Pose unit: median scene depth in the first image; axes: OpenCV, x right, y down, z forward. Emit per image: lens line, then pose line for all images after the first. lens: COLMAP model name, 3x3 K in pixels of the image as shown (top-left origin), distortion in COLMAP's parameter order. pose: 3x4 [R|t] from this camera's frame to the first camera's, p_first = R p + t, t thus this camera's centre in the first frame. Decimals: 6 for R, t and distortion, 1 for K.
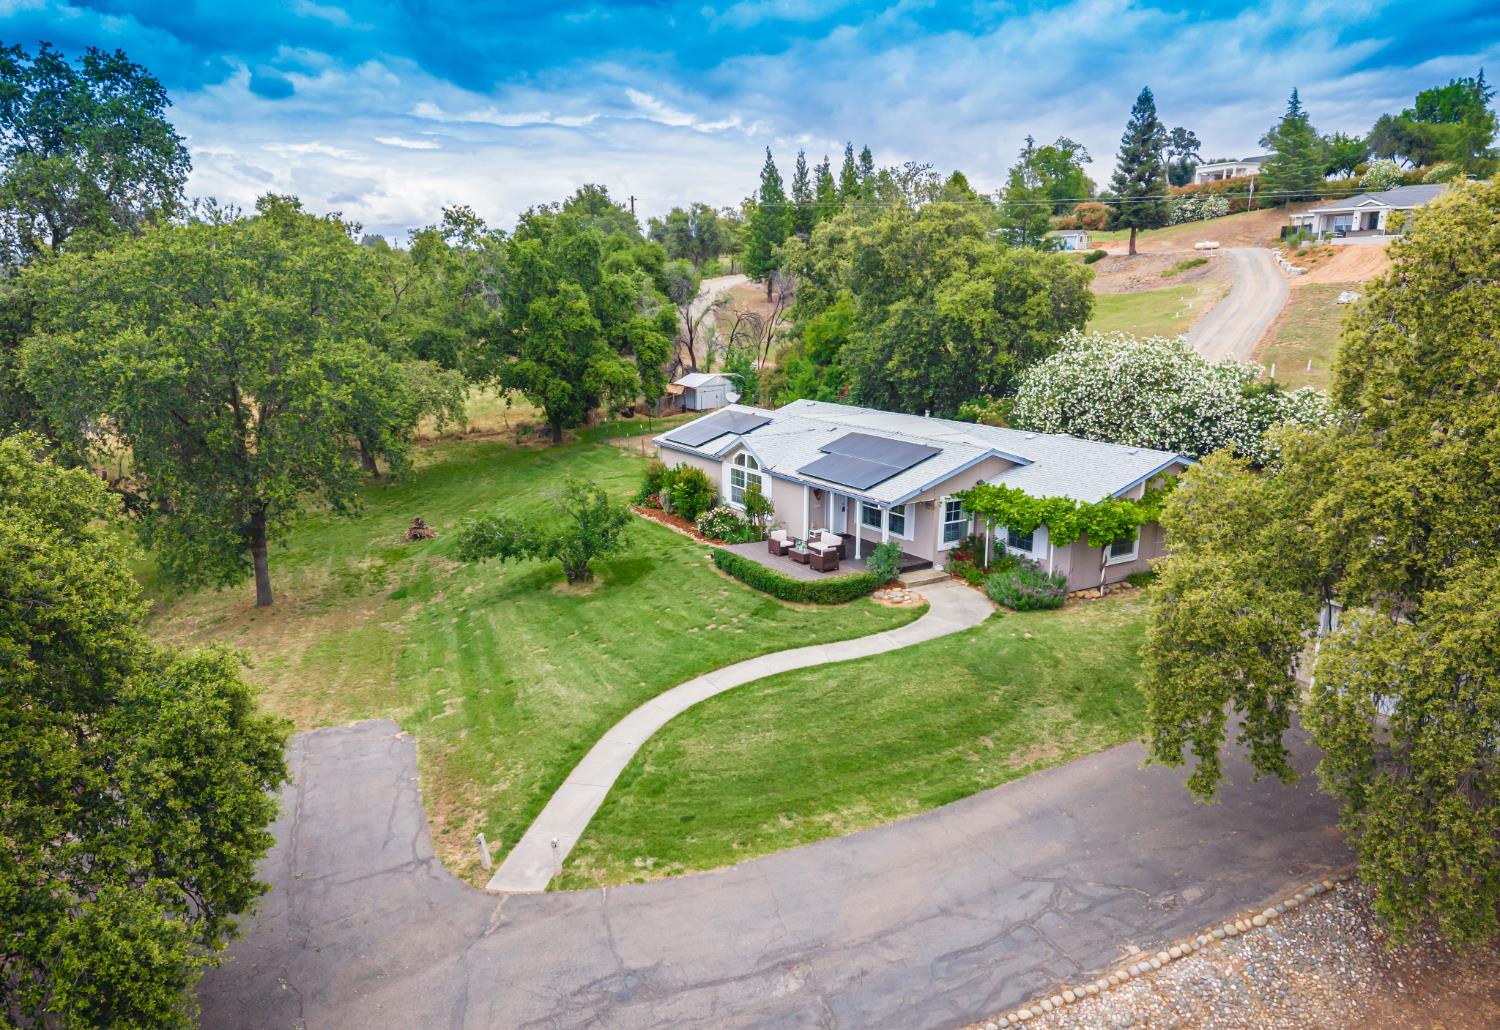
lens RADIAL K [[1004.8, 0, 749.4], [0, 1004.8, 564.0], [0, 0, 1]] dist [0.041779, -0.038853]
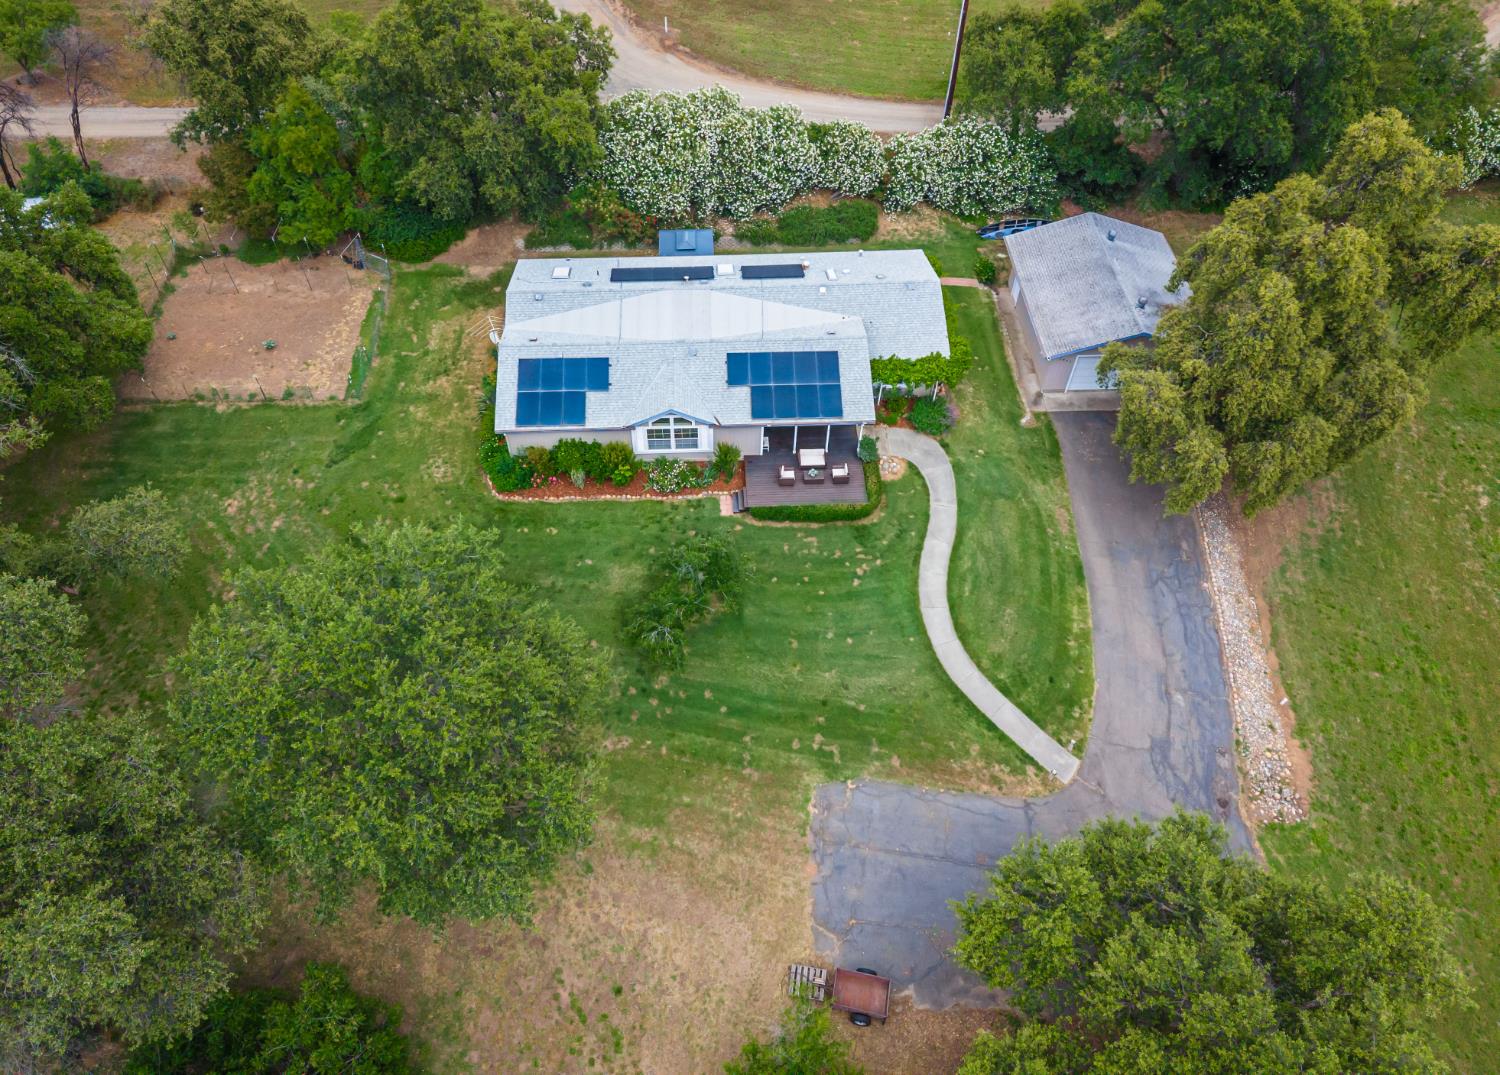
lens RADIAL K [[1021.5, 0, 713.6], [0, 1021.5, 497.5], [0, 0, 1]] dist [0.092454, -0.169197]
pose [[0.488652, -0.668203, 0.561002, -0.896691], [0.230135, 0.718942, 0.655866, -1.030241], [-0.841580, -0.191384, 0.505090, 0.446801]]
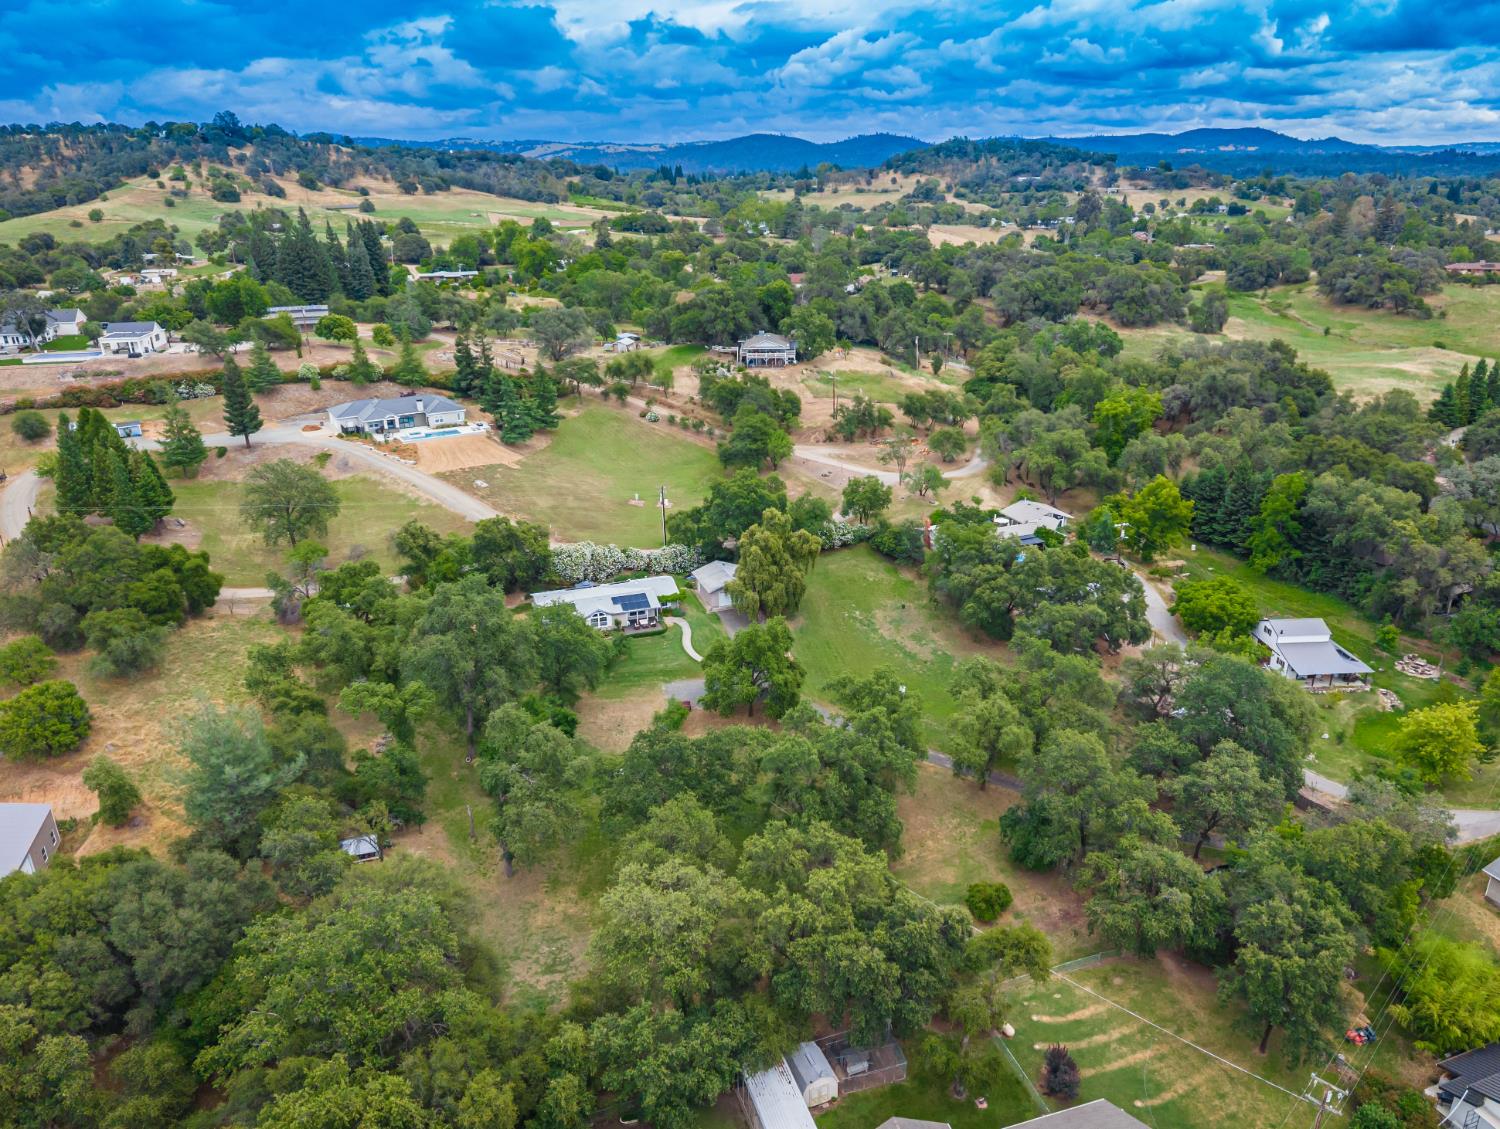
lens RADIAL K [[1052.9, 0, 761.7], [0, 1052.9, 593.6], [0, 0, 1]] dist [0.051246, -0.061407]
pose [[0.193099, -0.364843, 0.910825, -4.423653], [0.266499, 0.912901, 0.309176, -1.576972], [-0.944294, 0.183033, 0.273510, -0.855067]]
